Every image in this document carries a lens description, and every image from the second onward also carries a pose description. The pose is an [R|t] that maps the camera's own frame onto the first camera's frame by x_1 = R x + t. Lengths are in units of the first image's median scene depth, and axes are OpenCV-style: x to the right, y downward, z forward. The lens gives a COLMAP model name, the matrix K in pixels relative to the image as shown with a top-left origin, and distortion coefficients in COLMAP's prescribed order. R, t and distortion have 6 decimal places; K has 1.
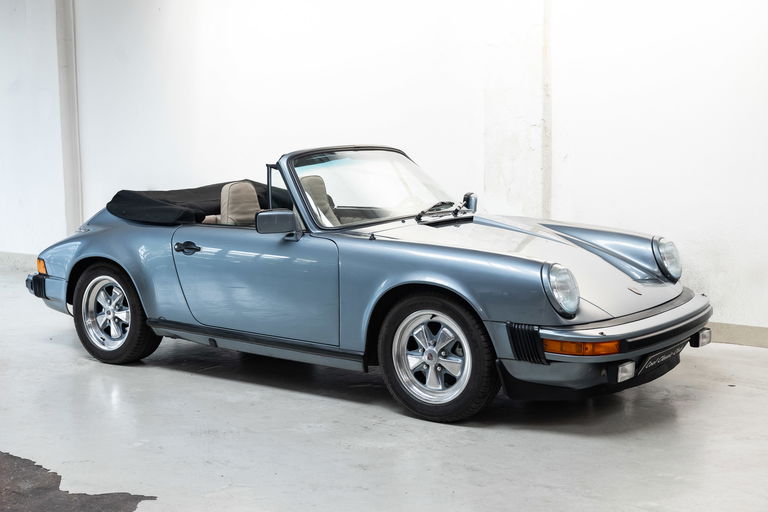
lens RADIAL K [[1070.0, 0, 383.6], [0, 1070.0, 255.1], [0, 0, 1]] dist [0.027760, 0.000000]
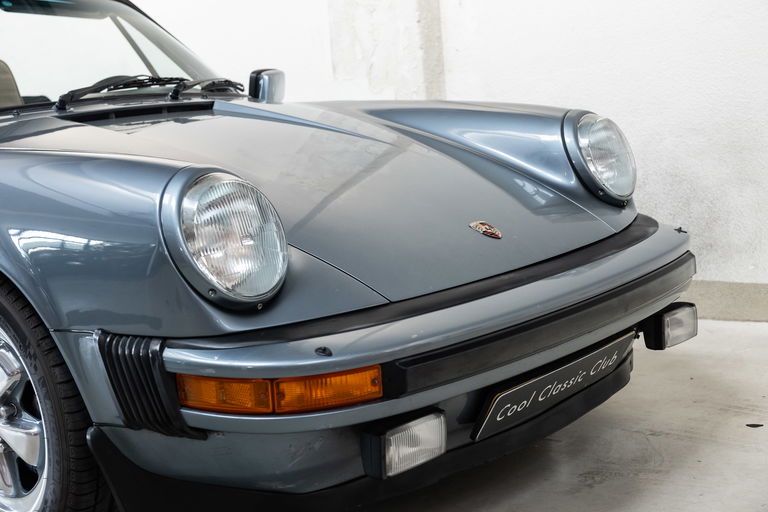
lens RADIAL K [[1198.6, 0, 384.1], [0, 1198.6, 257.8], [0, 0, 1]] dist [0.131671, 0.000000]
pose [[0.996208, -0.061838, -0.061210, 0.210975], [0.064039, 0.997345, 0.034680, 0.023717], [0.058903, -0.038468, 0.997522, 0.496718]]
